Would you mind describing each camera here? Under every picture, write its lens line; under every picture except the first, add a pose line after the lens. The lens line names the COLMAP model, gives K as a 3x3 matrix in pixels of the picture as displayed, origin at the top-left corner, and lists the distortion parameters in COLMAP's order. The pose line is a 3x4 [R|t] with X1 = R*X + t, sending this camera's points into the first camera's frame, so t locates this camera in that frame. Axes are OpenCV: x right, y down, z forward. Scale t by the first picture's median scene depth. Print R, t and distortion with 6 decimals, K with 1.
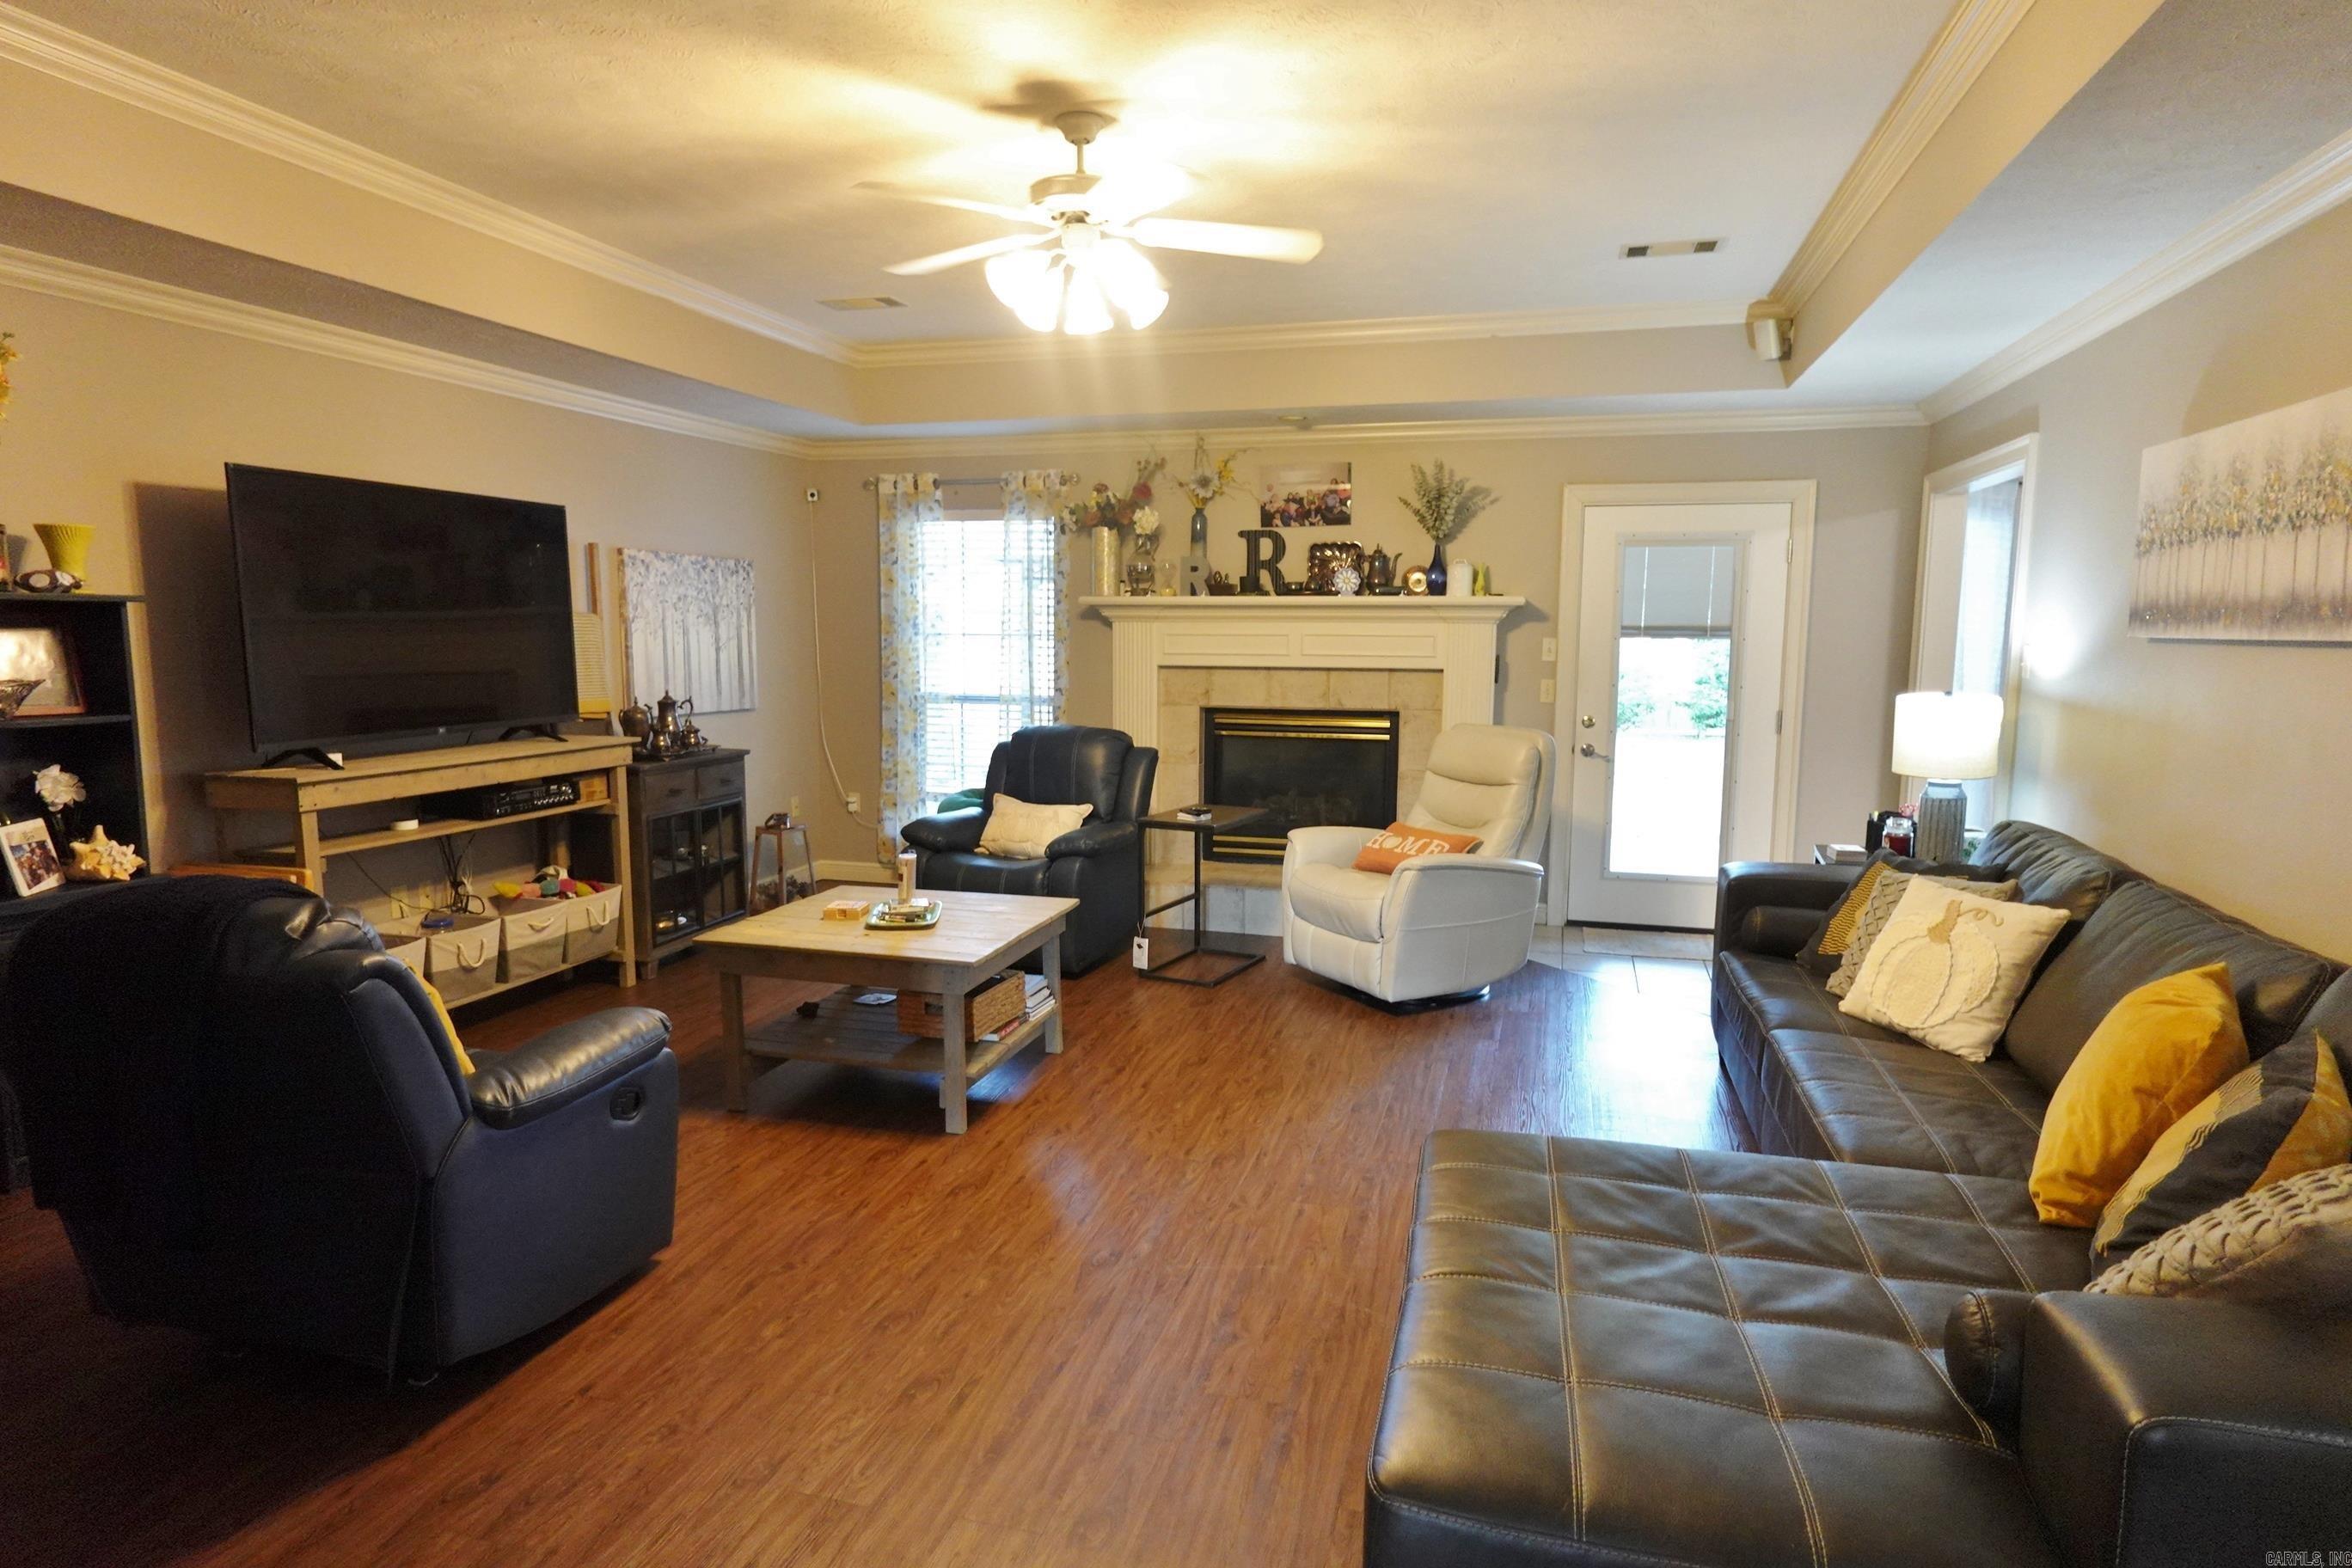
lens RADIAL K [[1350.3, 0, 1175.9], [0, 1350.3, 789.4], [0, 0, 1]] dist [0.004919, 0.004404]
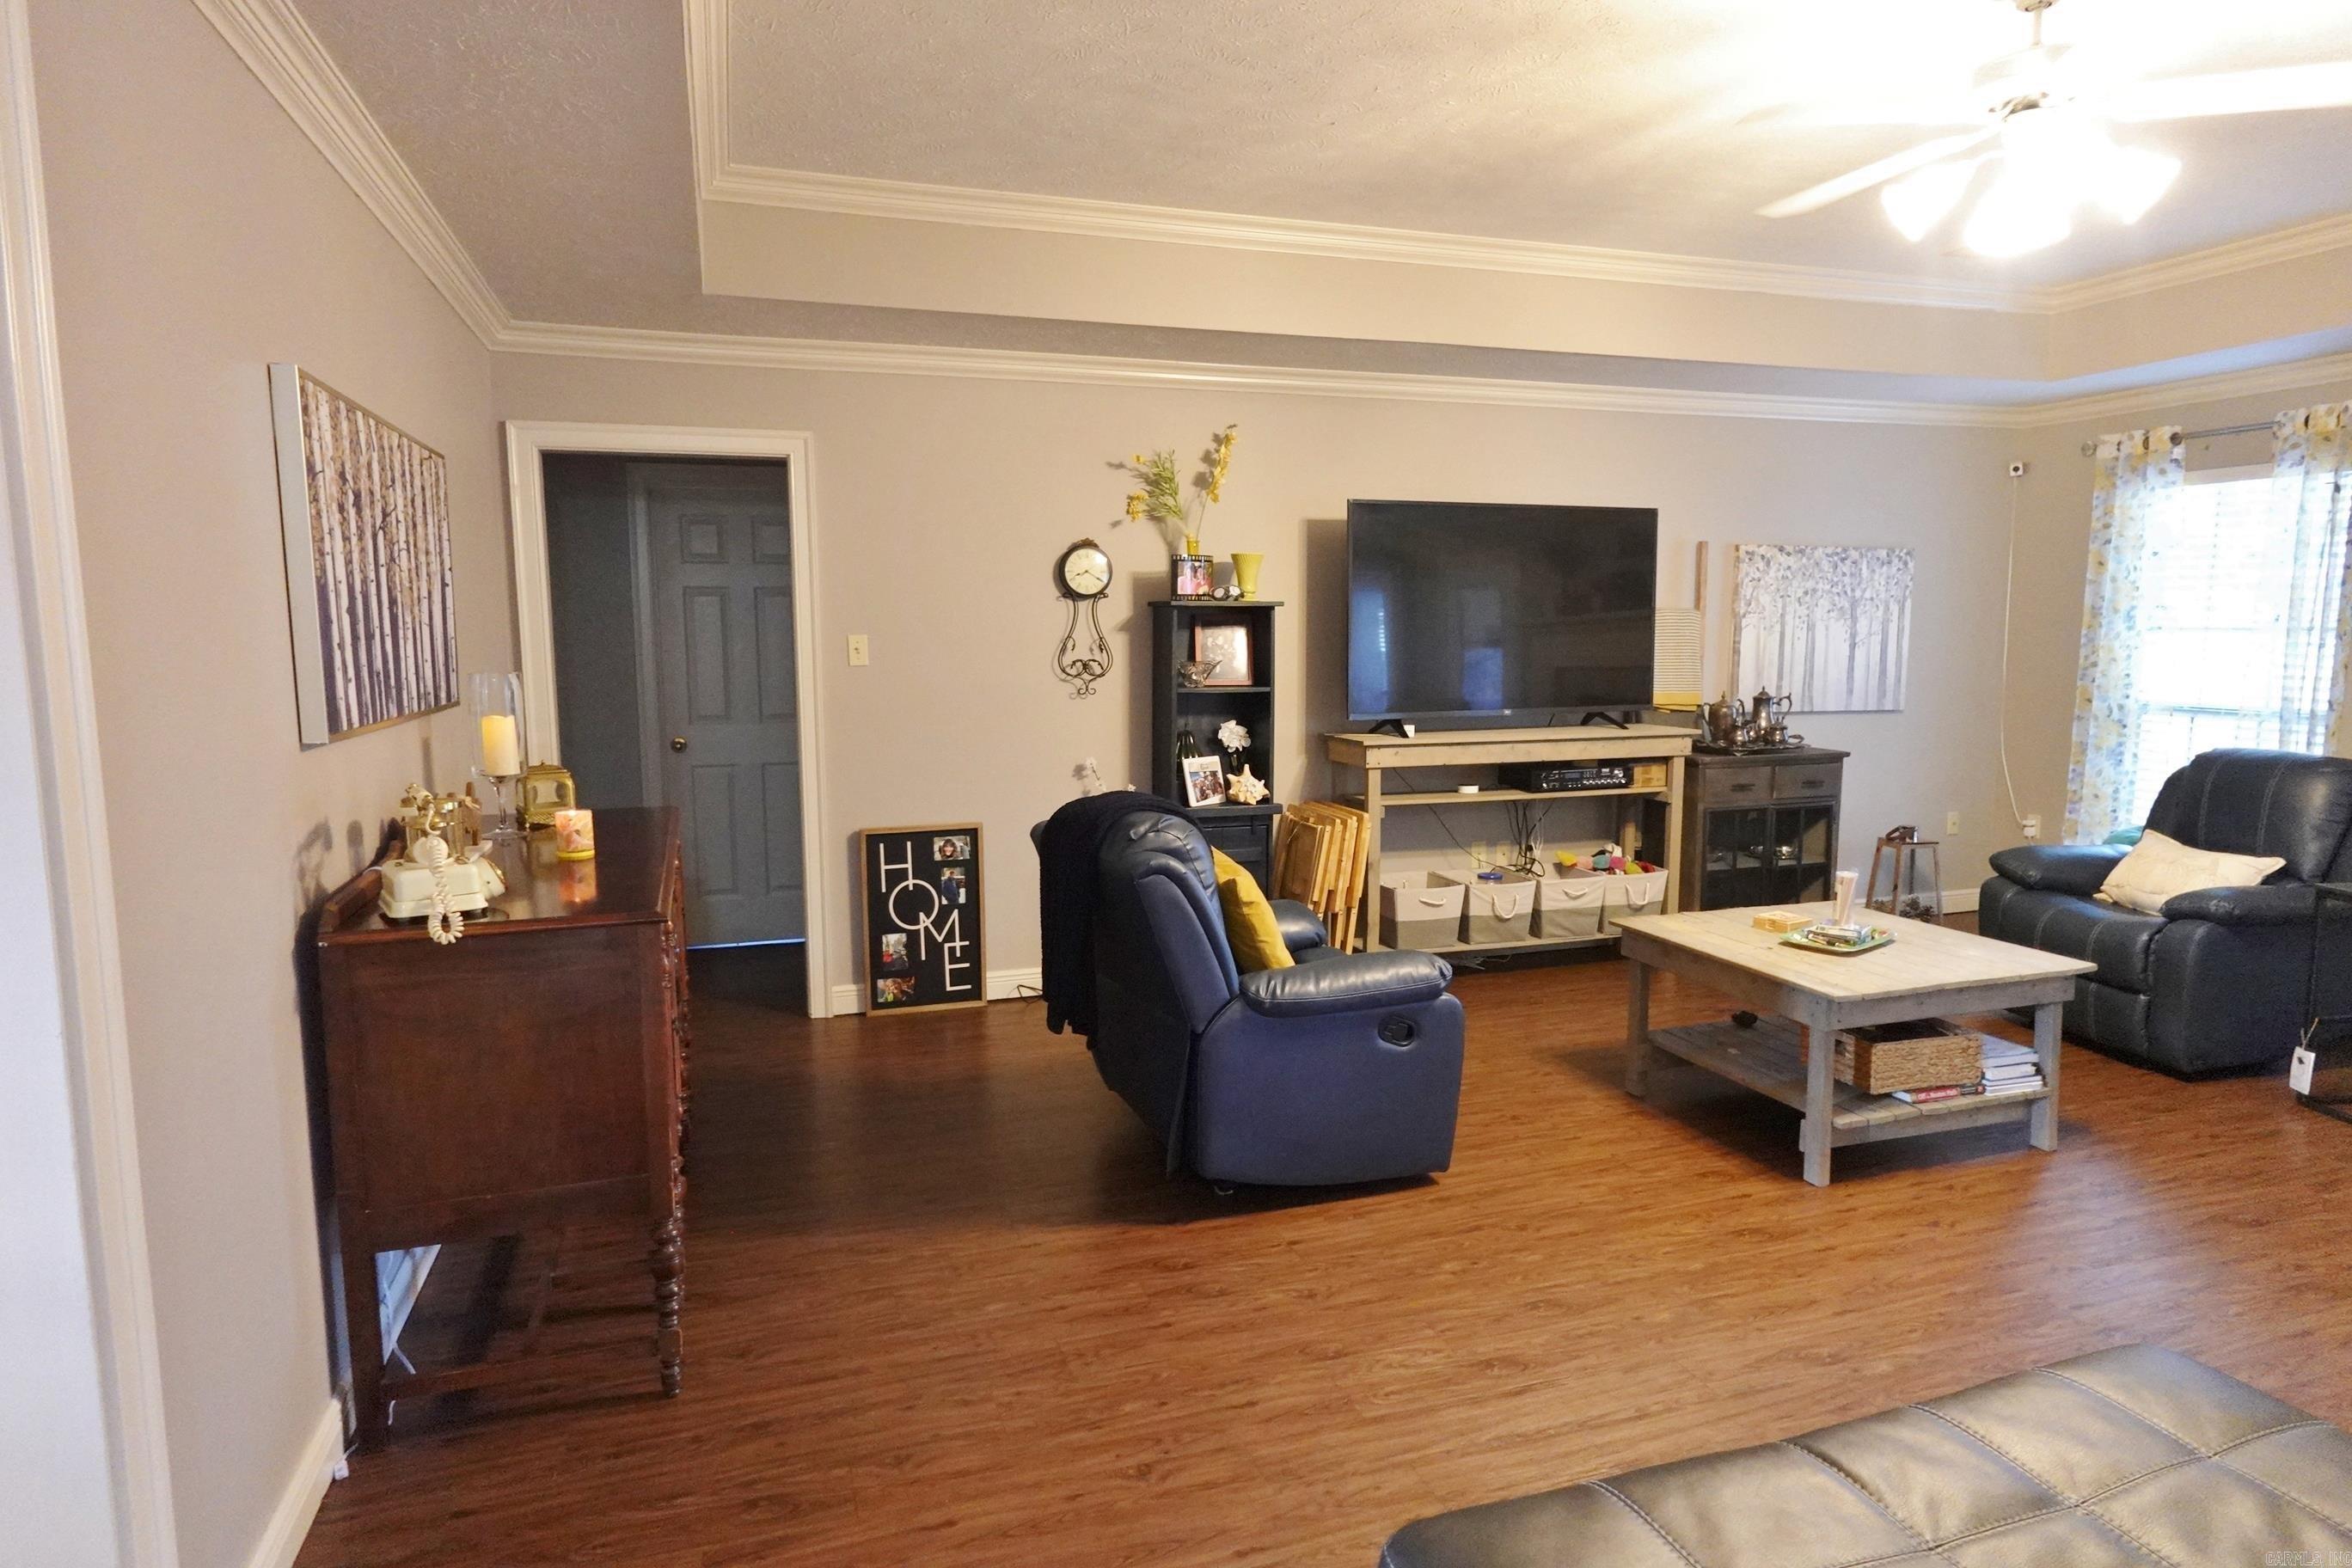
lens RADIAL K [[1350.3, 0, 1177.0], [0, 1350.3, 792.8], [0, 0, 1]] dist [0.004919, 0.004404]
pose [[0.560527, 0.096205, -0.822529, 0.195607], [-0.093517, 0.994229, 0.052559, -0.006777], [0.822839, 0.047460, 0.566289, 0.082644]]
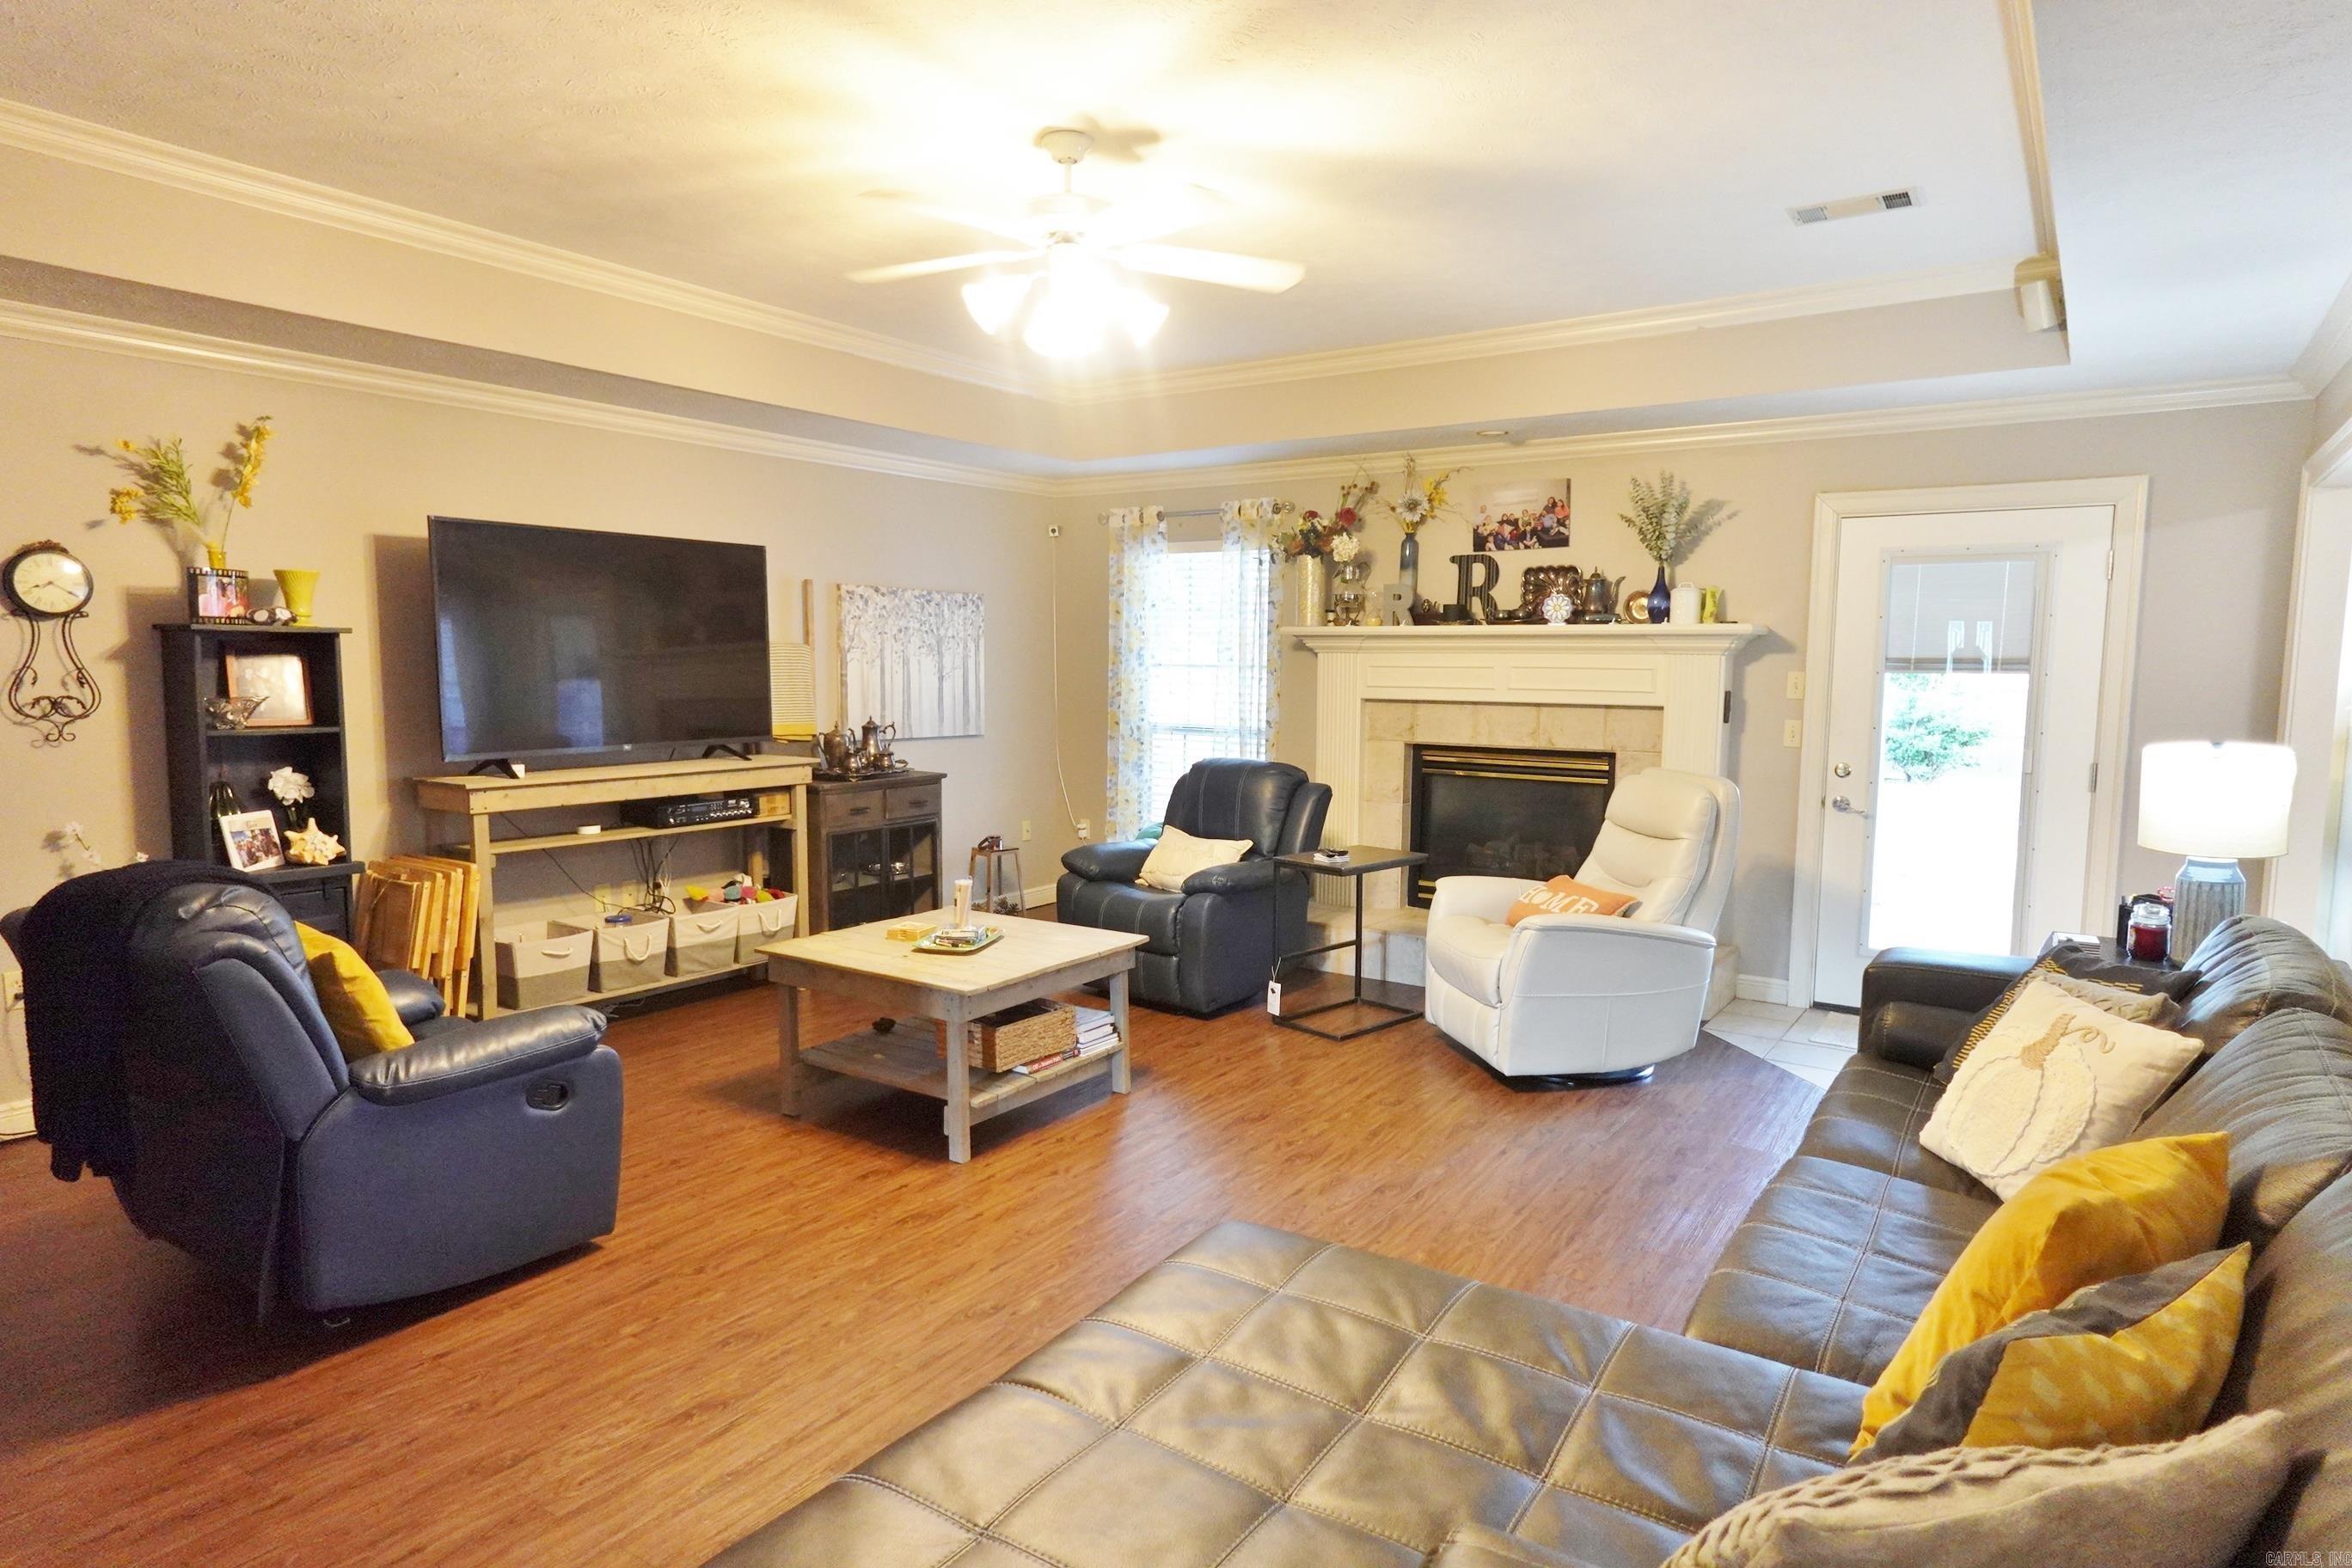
lens RADIAL K [[1350.3, 0, 1175.3], [0, 1350.3, 792.2], [0, 0, 1]] dist [0.004919, 0.004404]
pose [[0.947016, 0.034244, -0.319355, 0.186031], [-0.041499, 0.999011, -0.015940, -0.005500], [0.318494, 0.028348, 0.947501, 0.061620]]
